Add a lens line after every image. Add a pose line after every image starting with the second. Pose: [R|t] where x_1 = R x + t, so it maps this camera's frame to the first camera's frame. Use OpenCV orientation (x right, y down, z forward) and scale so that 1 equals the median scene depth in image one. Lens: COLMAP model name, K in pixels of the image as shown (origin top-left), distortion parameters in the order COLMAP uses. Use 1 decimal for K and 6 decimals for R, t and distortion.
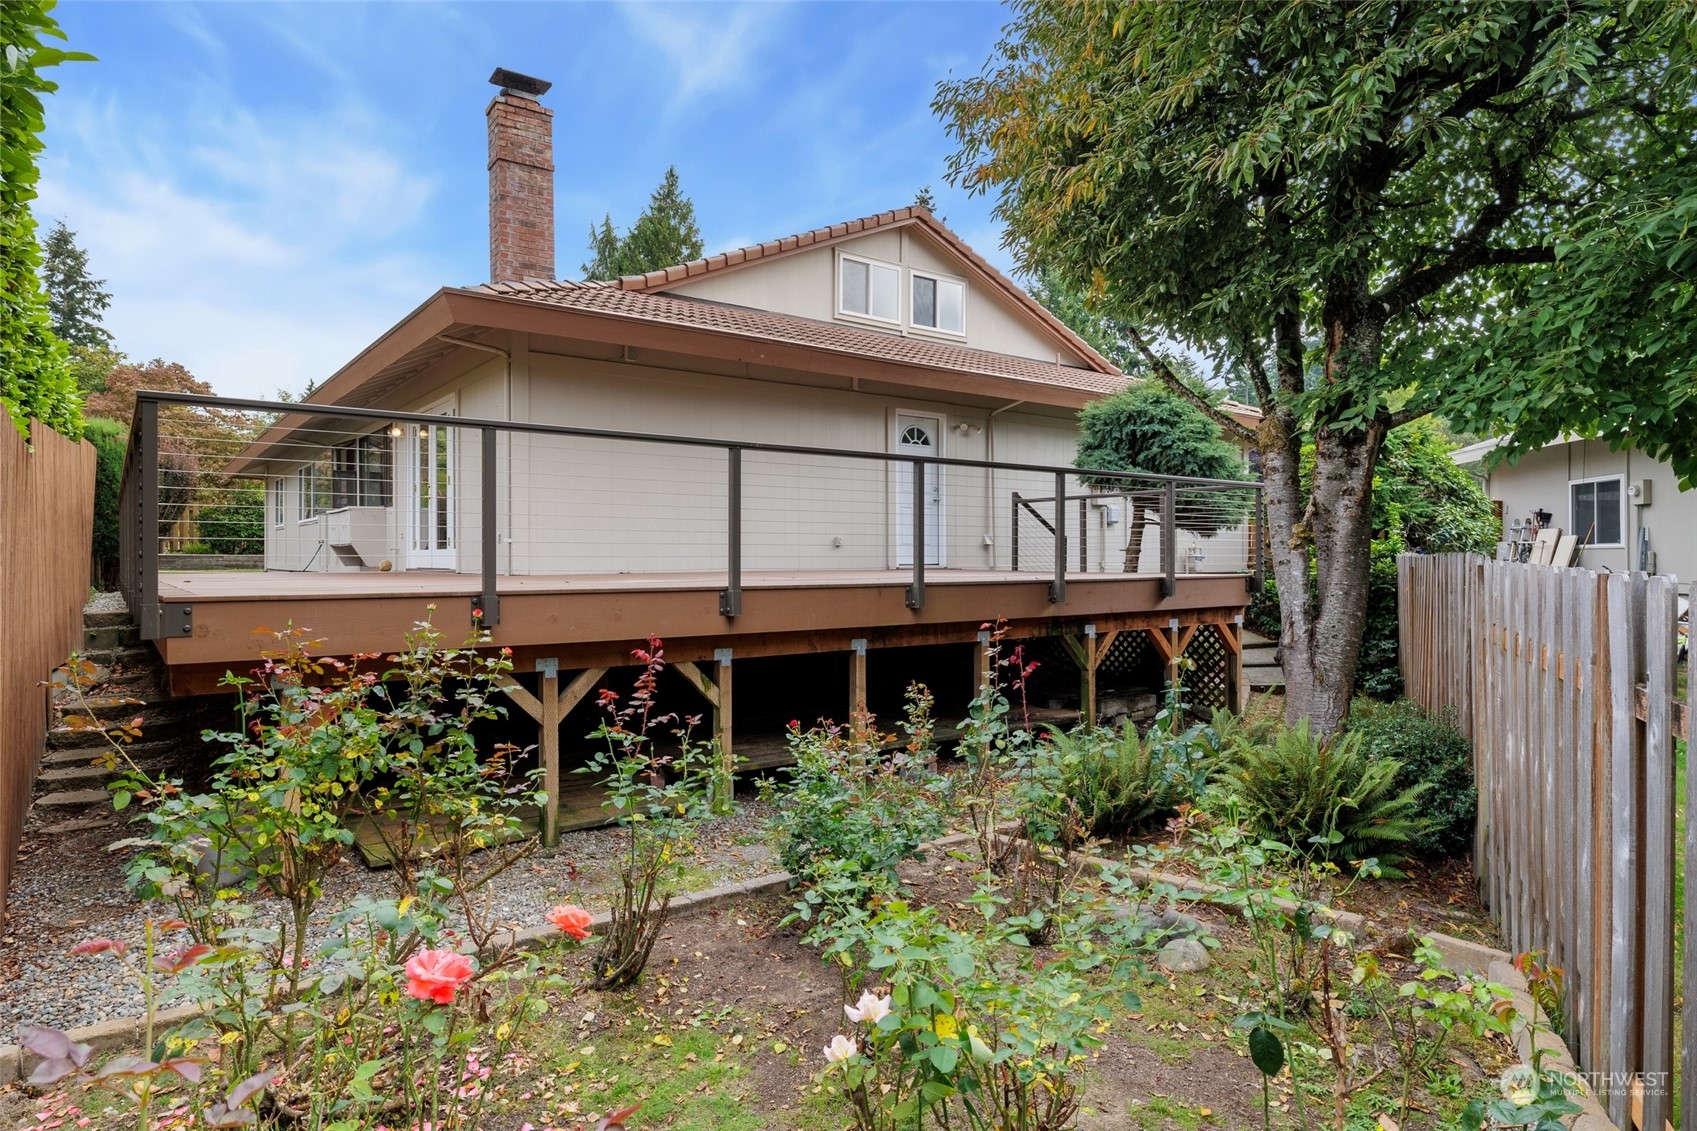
lens RADIAL K [[1005.9, 0, 855.9], [0, 1005.9, 563.4], [0, 0, 1]] dist [-0.008541, -0.000356]
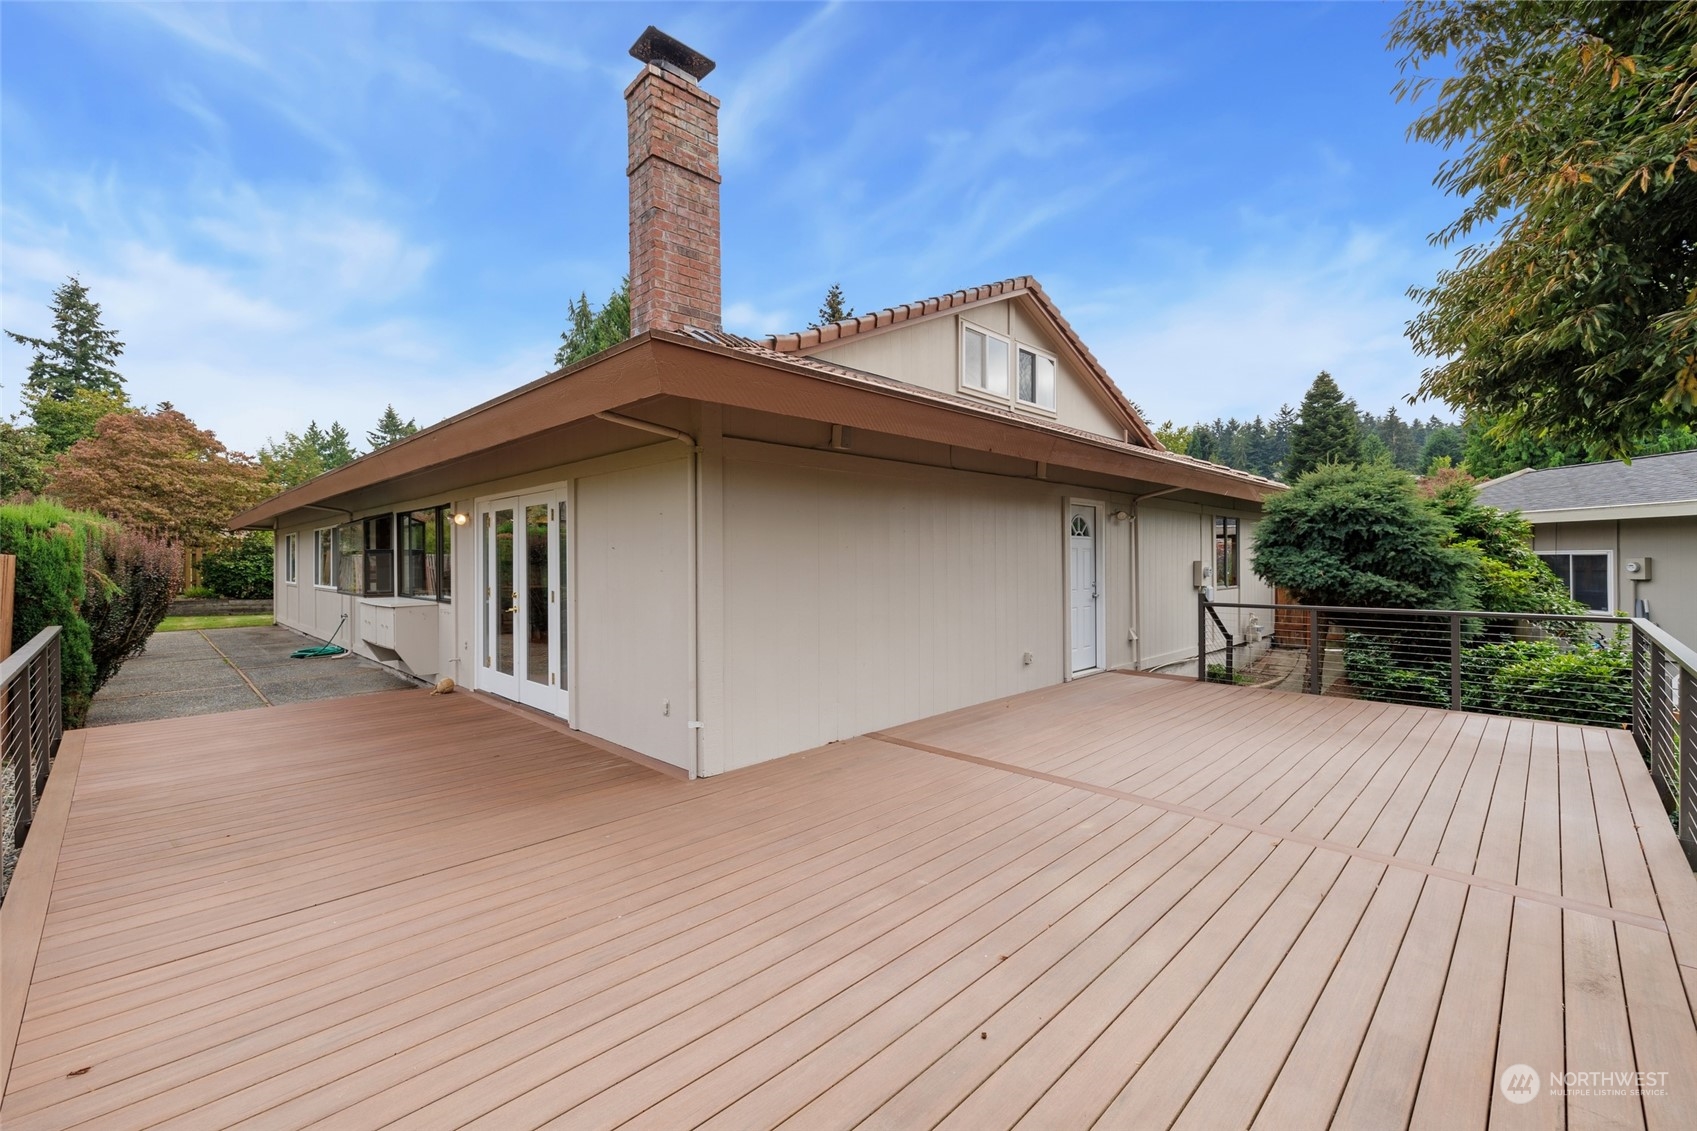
lens RADIAL K [[720.3, 0, 834.0], [0, 720.3, 569.7], [0, 0, 1]] dist [0.002794, -0.000656]
pose [[0.991077, -0.003602, 0.133243, -0.117835], [0.002070, 0.999930, 0.011639, -0.046819], [-0.133275, -0.011259, 0.991015, 0.188861]]
